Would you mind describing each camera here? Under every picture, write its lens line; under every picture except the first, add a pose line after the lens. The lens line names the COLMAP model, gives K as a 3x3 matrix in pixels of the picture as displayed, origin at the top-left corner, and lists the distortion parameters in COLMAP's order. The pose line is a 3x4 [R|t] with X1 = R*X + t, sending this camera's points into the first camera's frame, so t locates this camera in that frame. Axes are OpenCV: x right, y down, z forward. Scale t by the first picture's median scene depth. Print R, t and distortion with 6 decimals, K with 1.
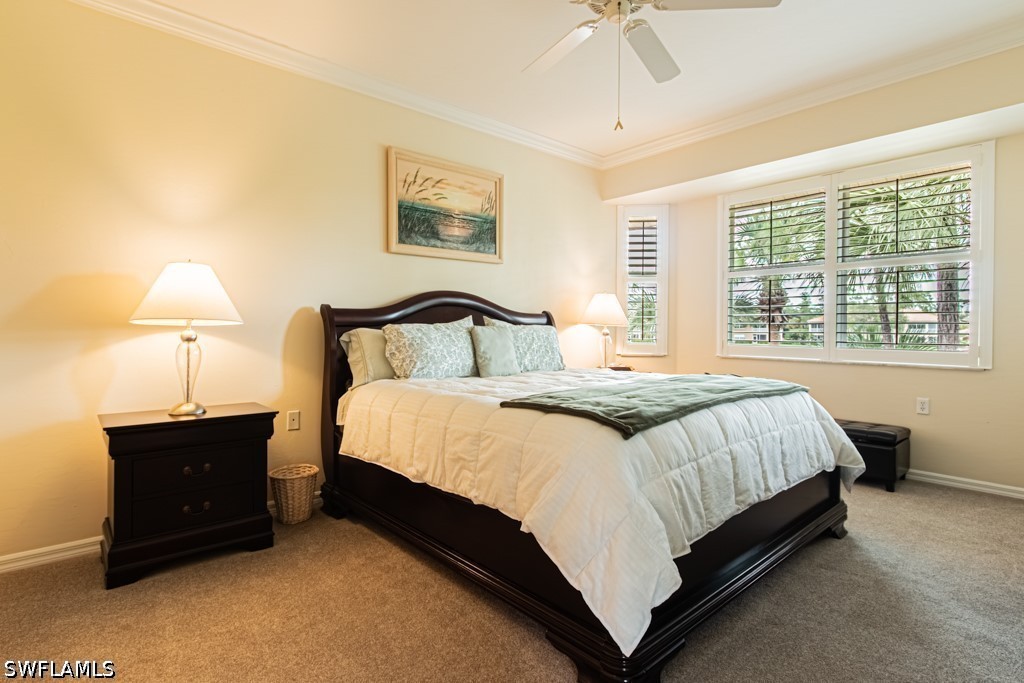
lens RADIAL K [[516.7, 0, 512.0], [0, 516.7, 341.5], [0, 0, 1]] dist [-0.022169, -0.000157]
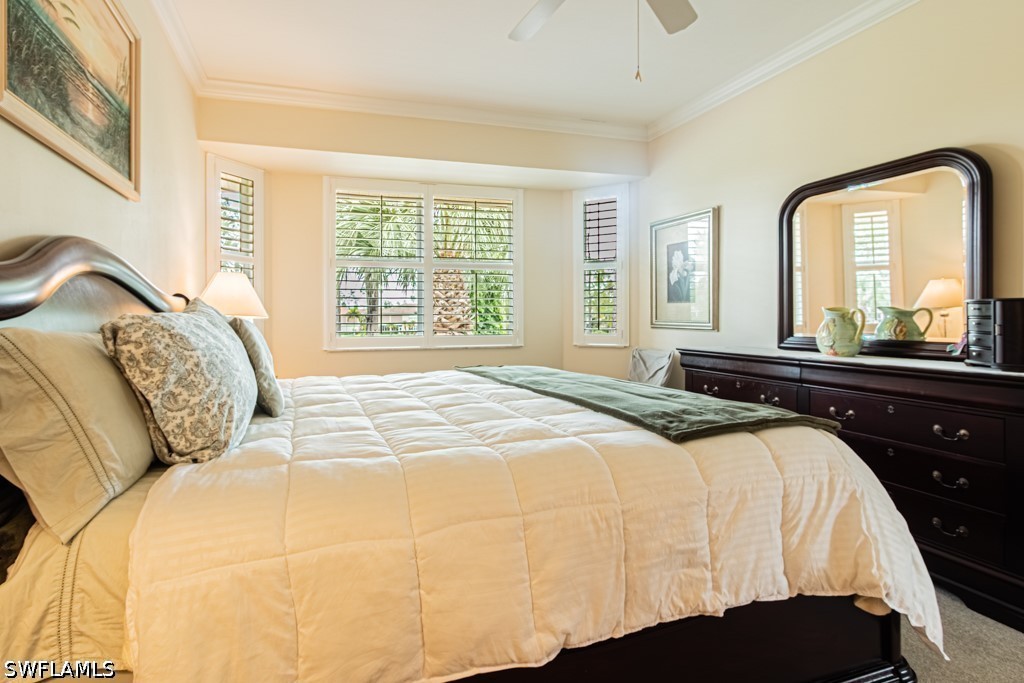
lens RADIAL K [[483.1, 0, 458.7], [0, 483.1, 328.0], [0, 0, 1]] dist [0.001083, 0.000044]
pose [[0.417621, -0.022914, 0.908332, -0.366511], [0.032546, 0.999418, 0.010249, -0.016306], [-0.908038, 0.025283, 0.418124, 0.542207]]
